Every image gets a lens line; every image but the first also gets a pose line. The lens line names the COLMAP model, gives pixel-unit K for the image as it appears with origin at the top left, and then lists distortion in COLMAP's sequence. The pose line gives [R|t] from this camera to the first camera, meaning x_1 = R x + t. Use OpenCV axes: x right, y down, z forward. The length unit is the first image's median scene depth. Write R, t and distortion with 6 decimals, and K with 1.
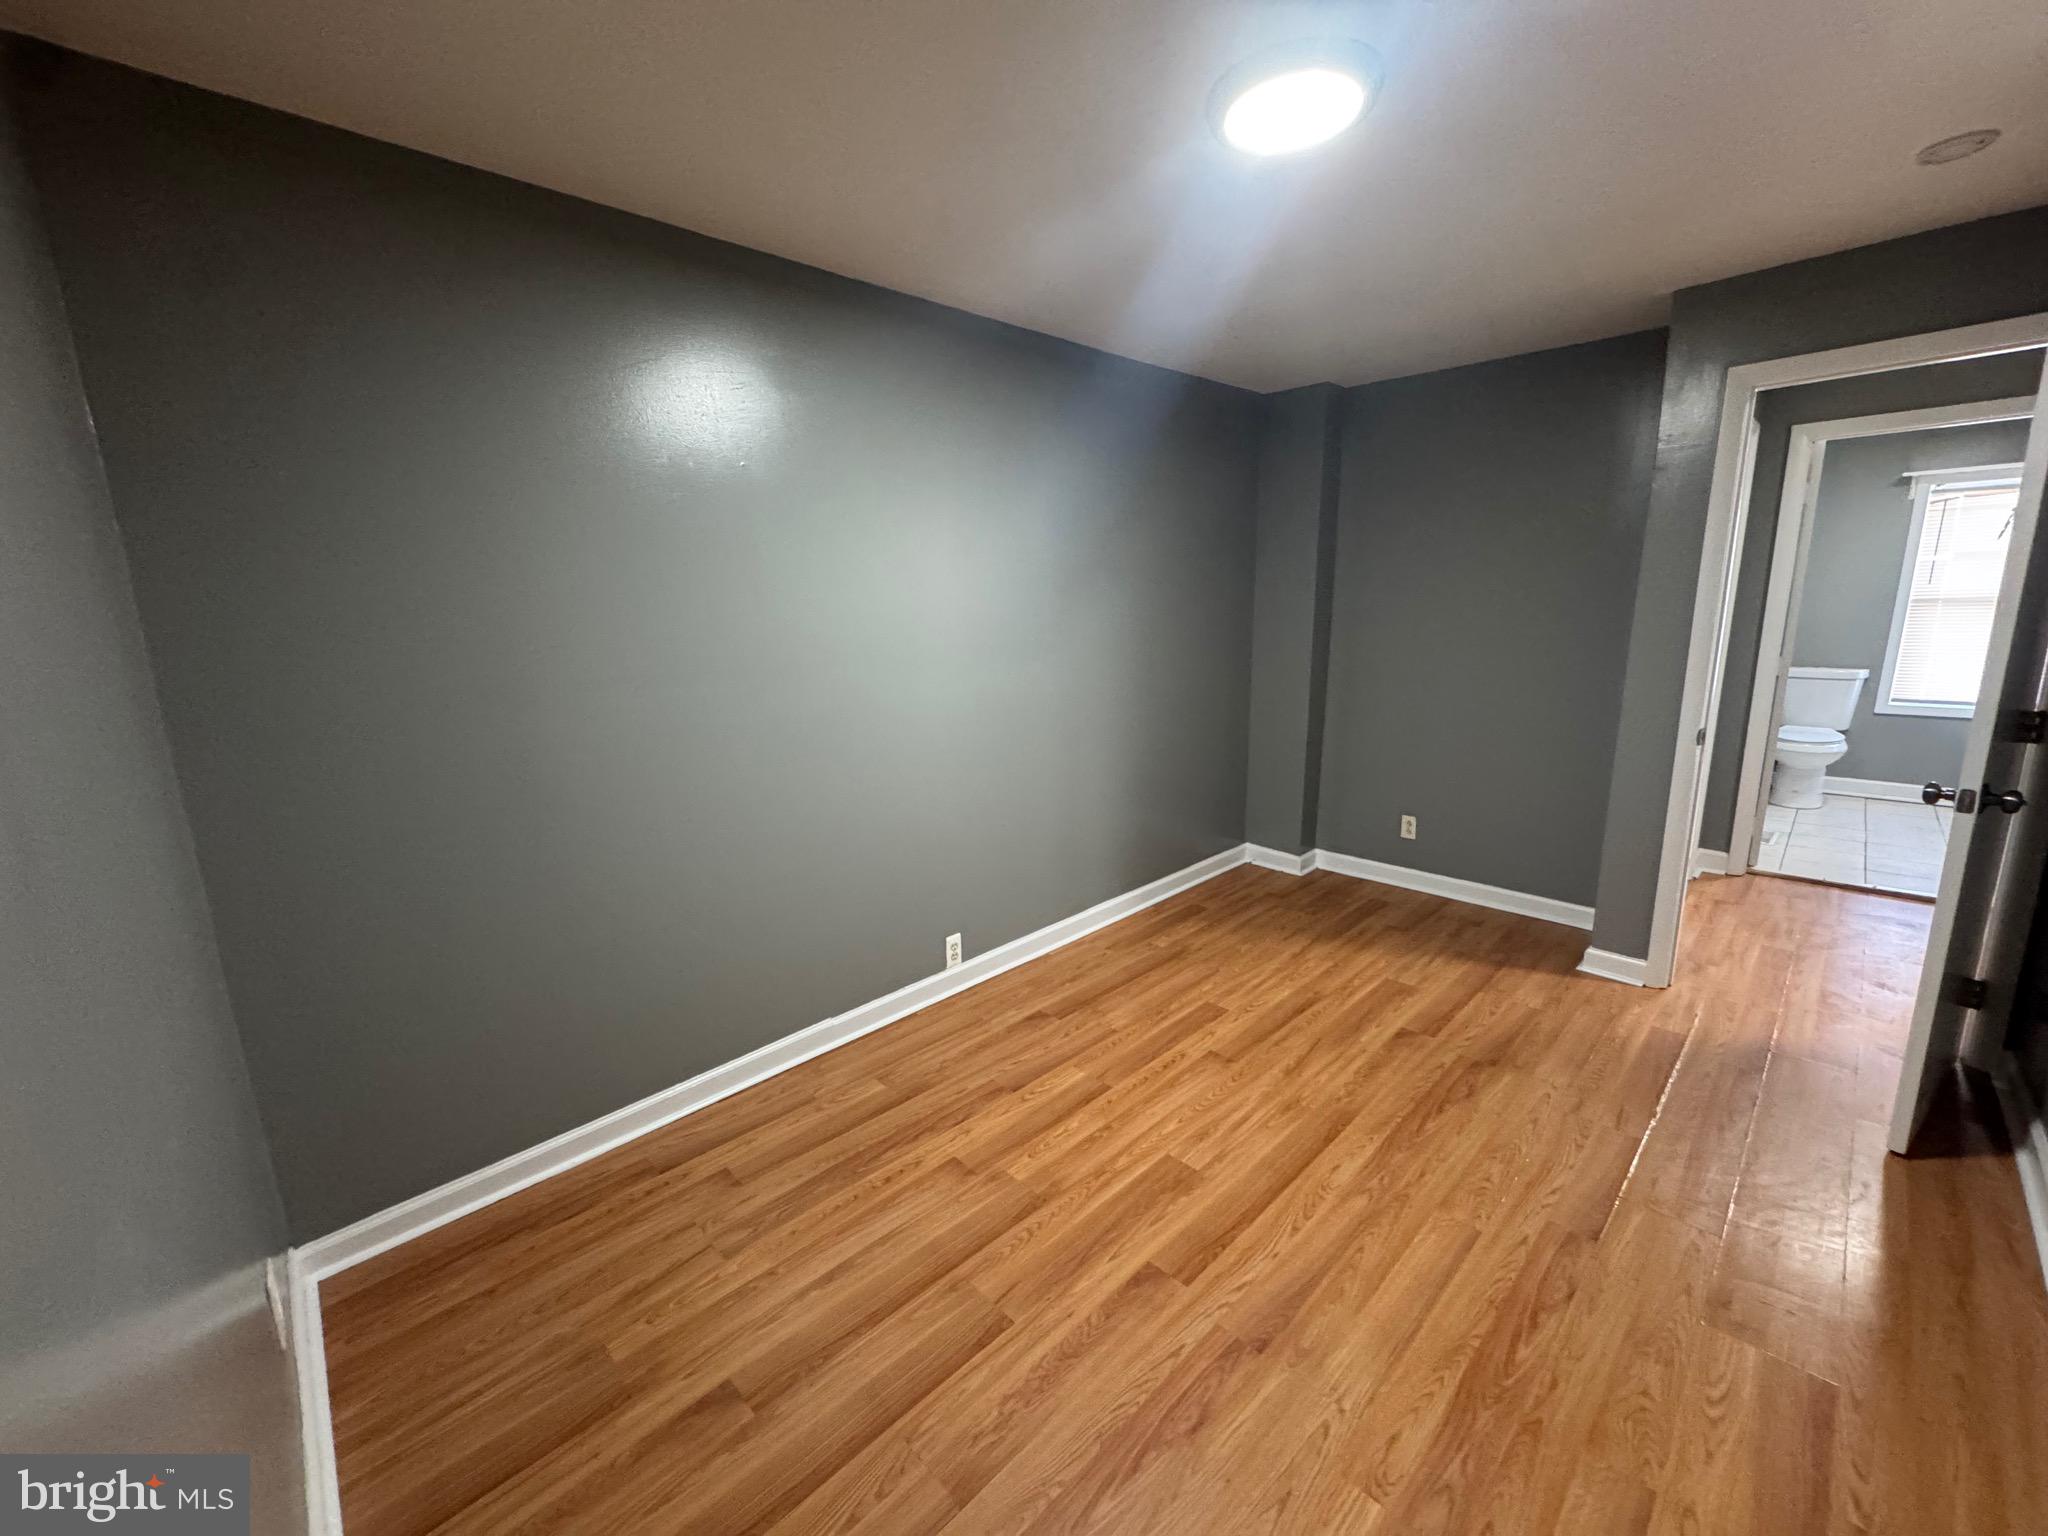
lens RADIAL K [[817.4, 0, 1018.8], [0, 817.4, 733.3], [0, 0, 1]] dist [-0.000648, -0.000080]
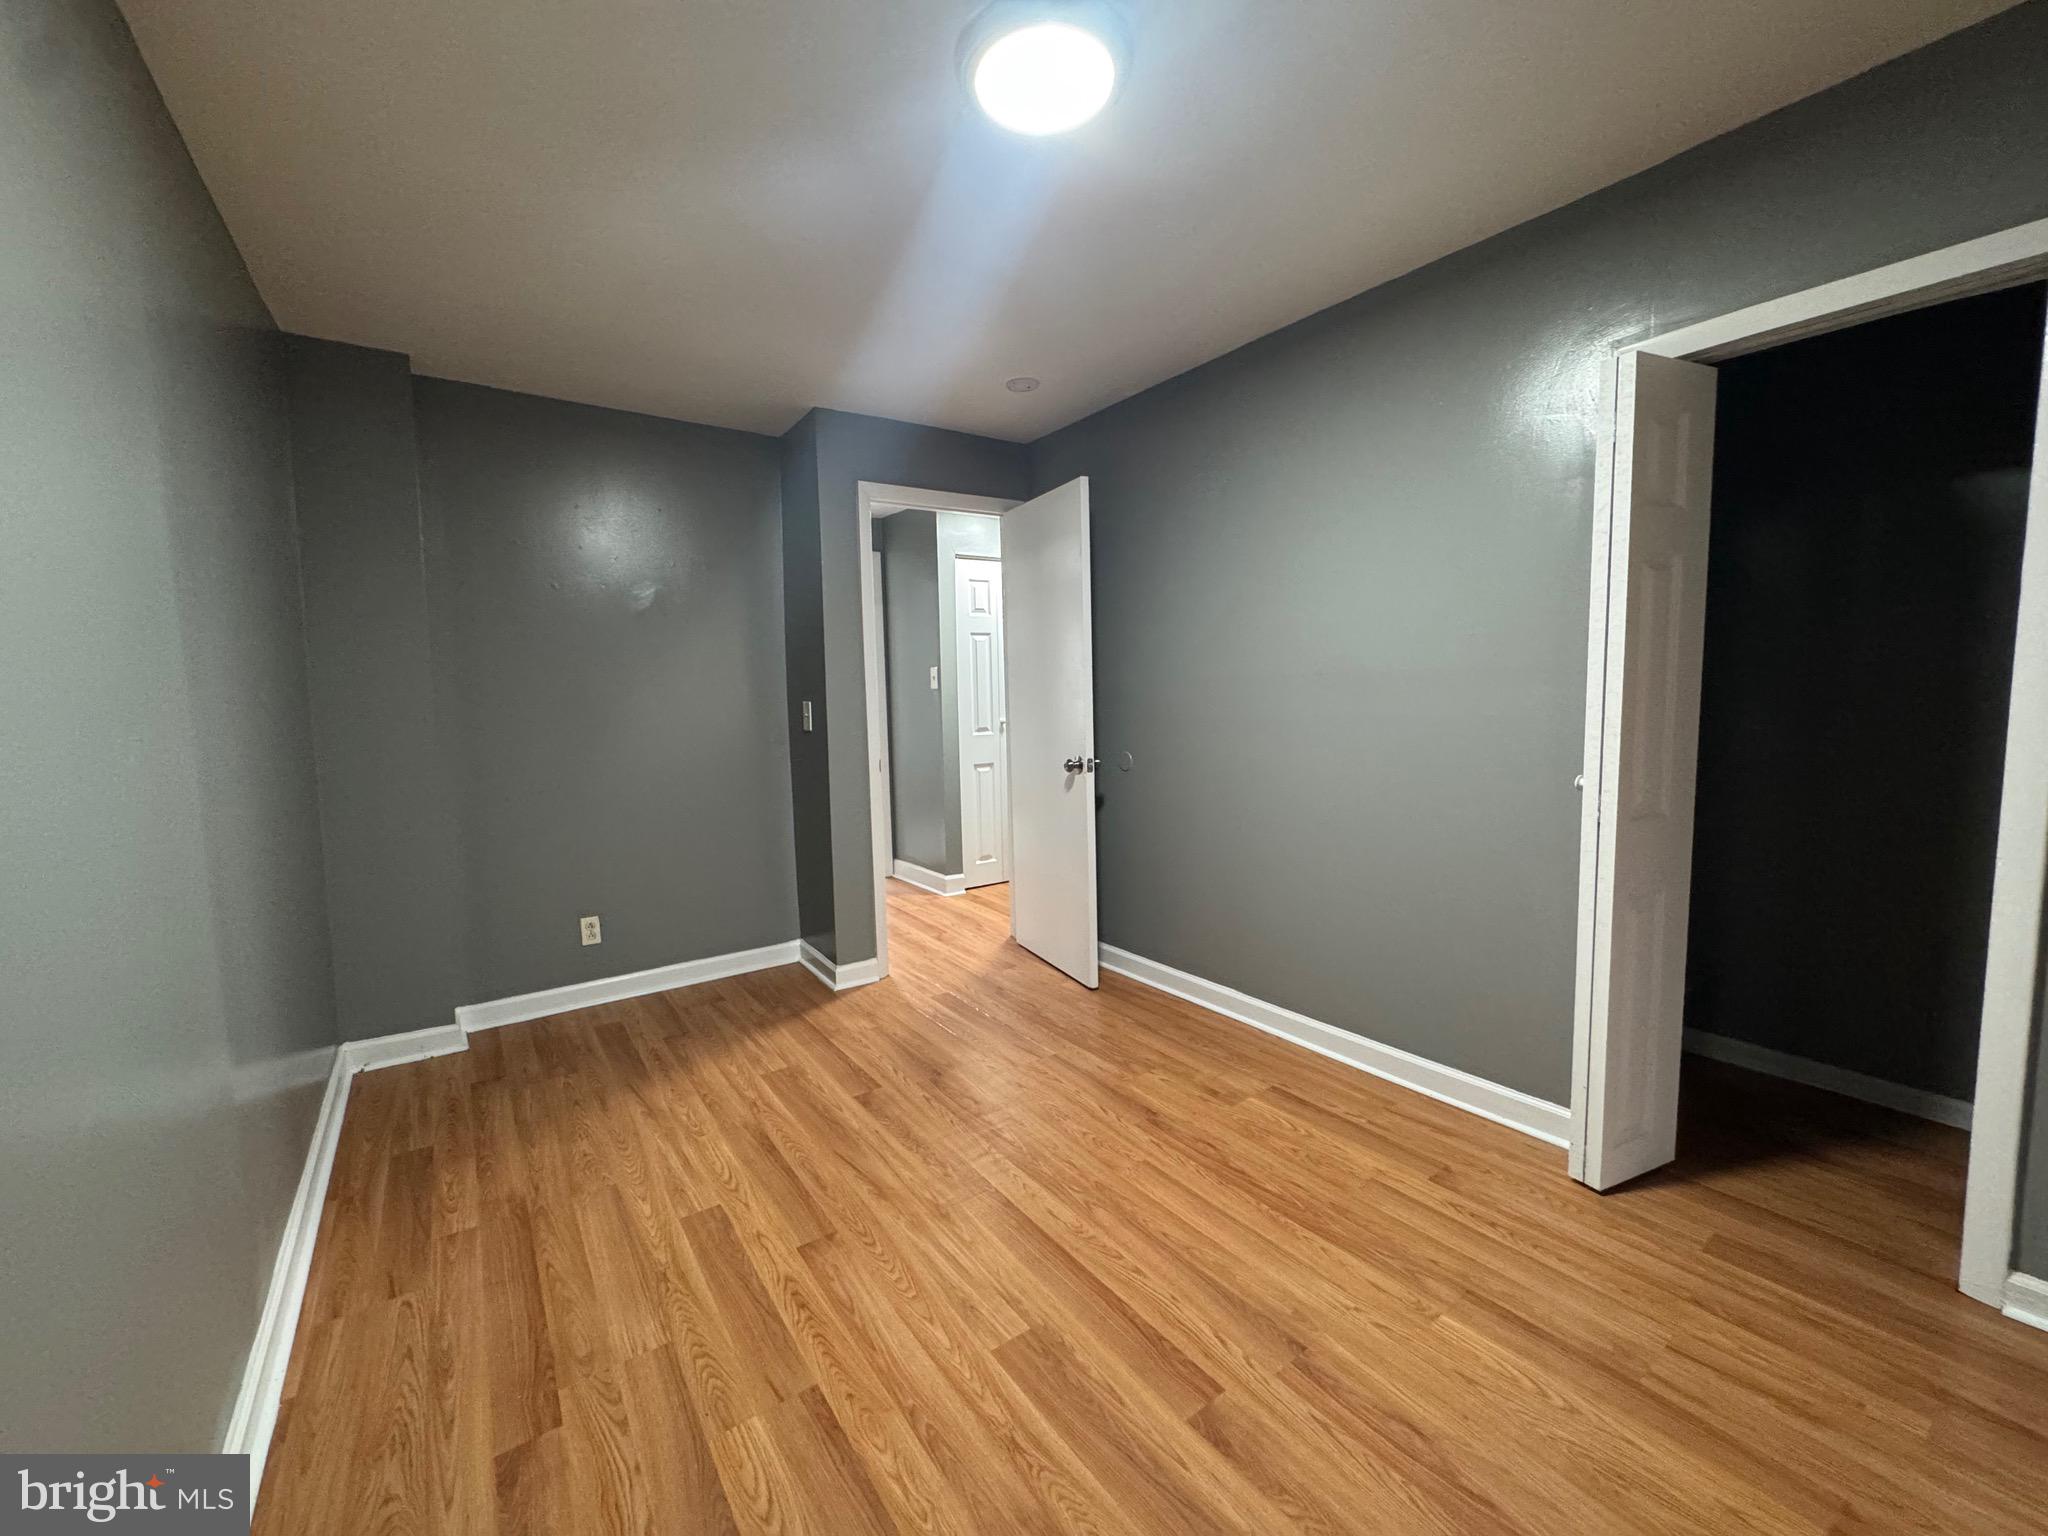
lens RADIAL K [[817.4, 0, 1018.8], [0, 817.4, 733.3], [0, 0, 1]] dist [-0.000648, -0.000080]
pose [[0.151360, -0.032210, 0.987954, -0.476580], [0.178702, 0.983892, 0.004699, -0.014712], [-0.972191, 0.175838, 0.154678, 0.732942]]
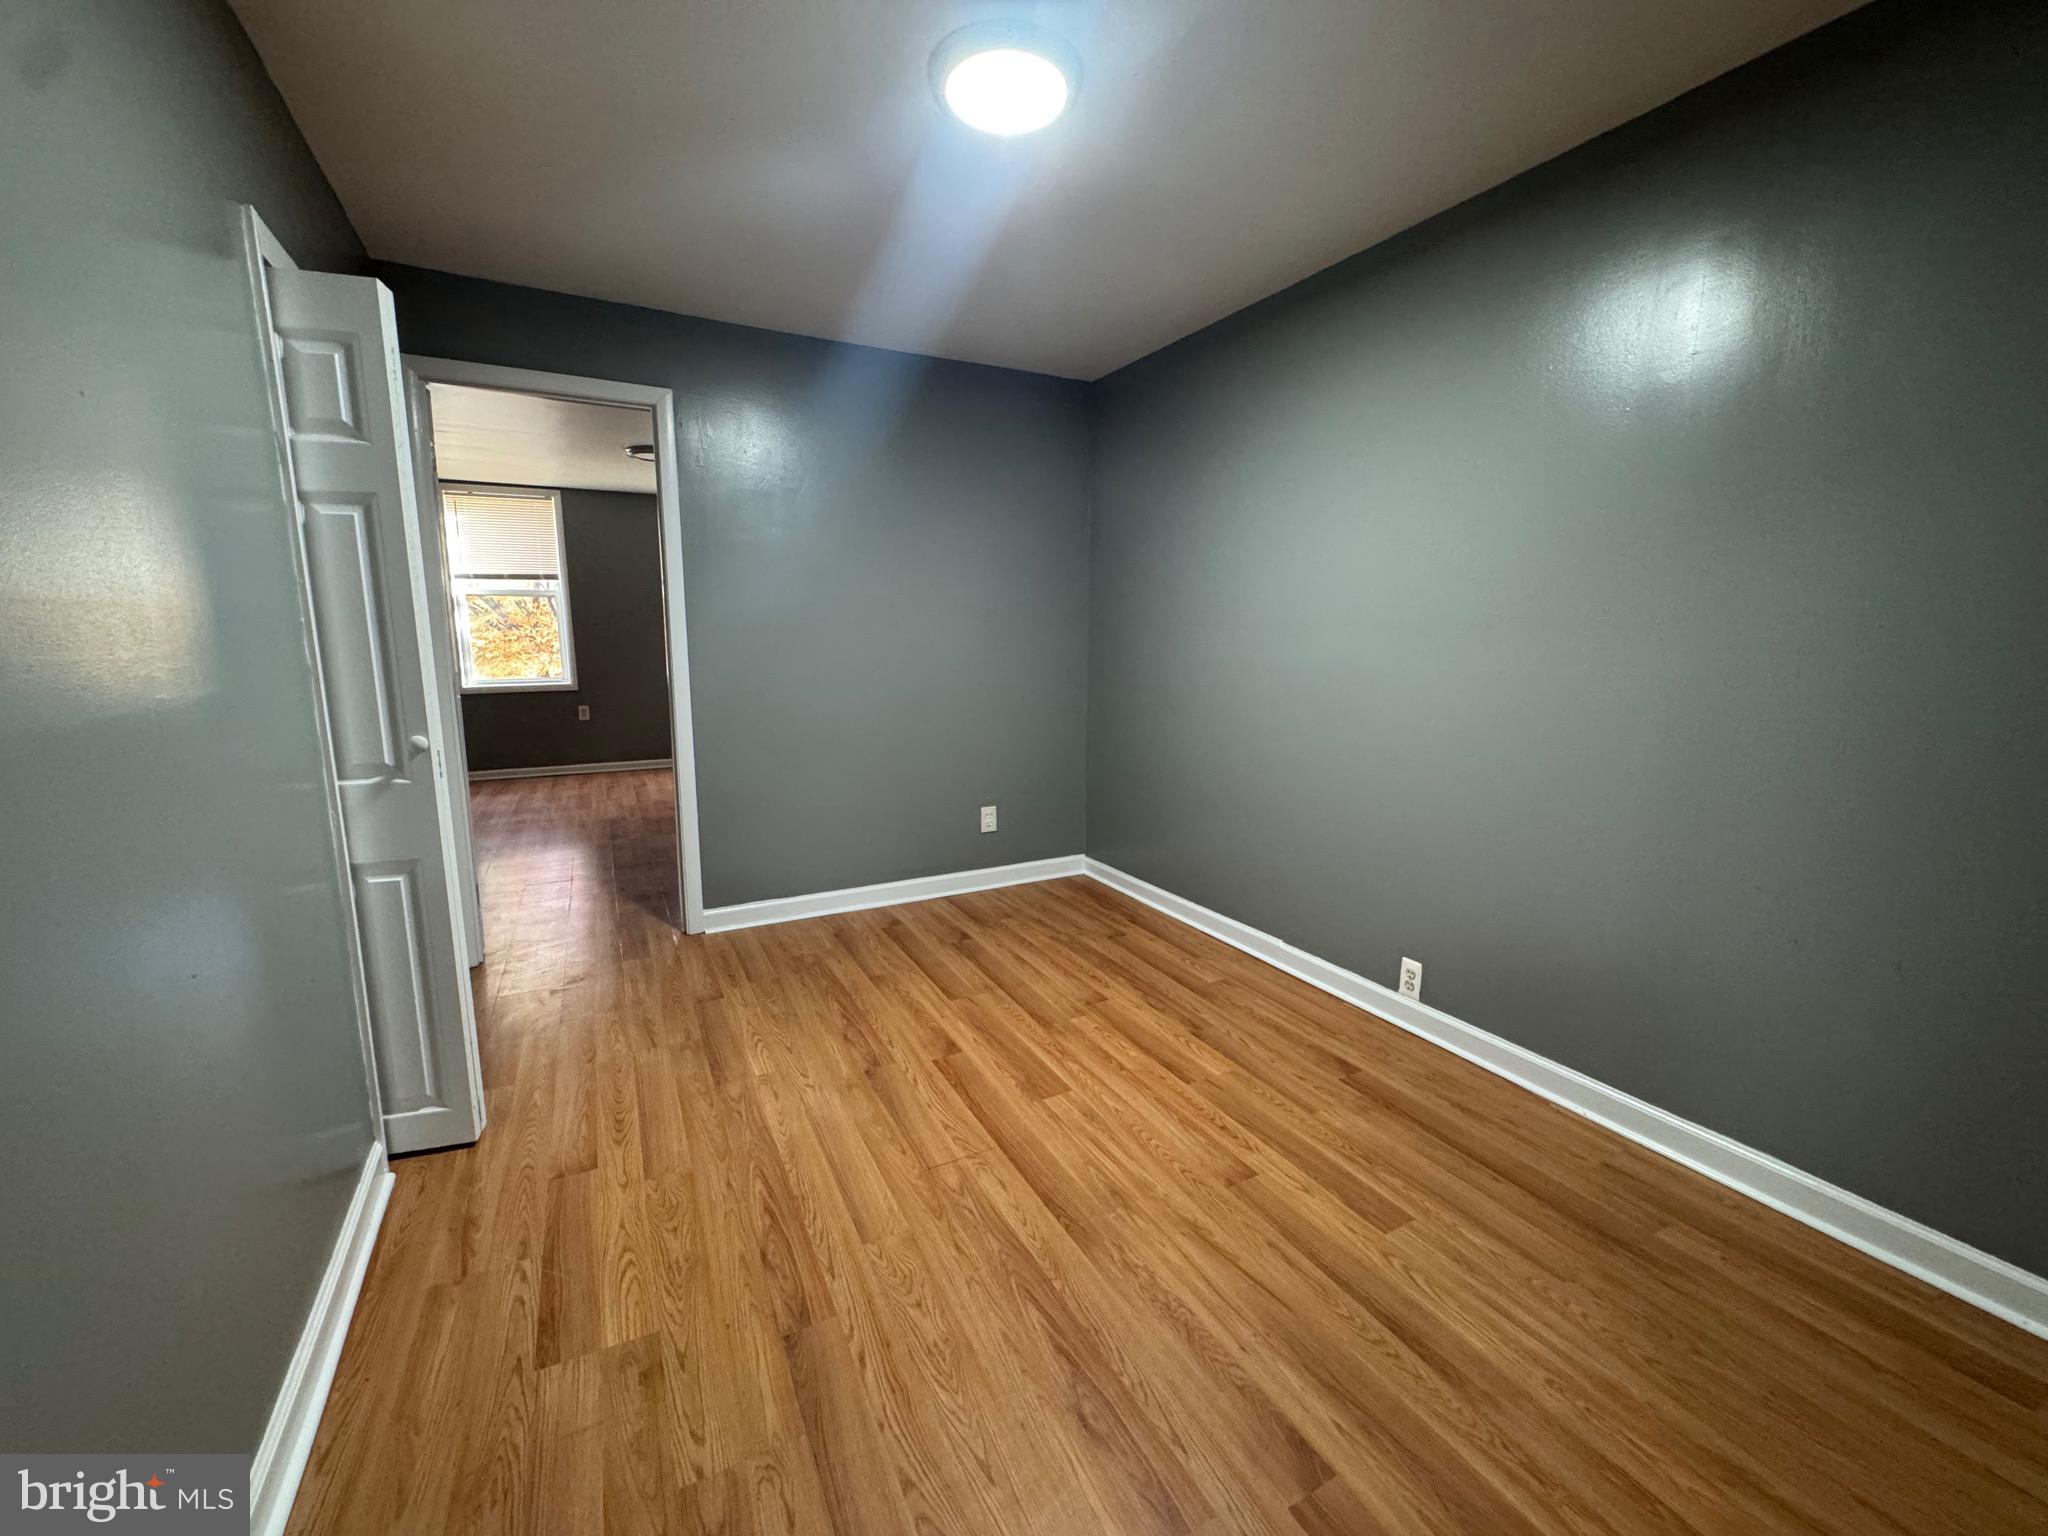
lens RADIAL K [[813.1, 0, 1023.4], [0, 813.1, 765.0], [0, 0, 1]] dist [-0.001035, -0.000042]
pose [[-0.274581, 0.181724, -0.944236, 1.039152], [-0.148549, 0.962174, 0.228374, -0.100259], [0.950020, 0.202972, -0.237200, 1.046326]]
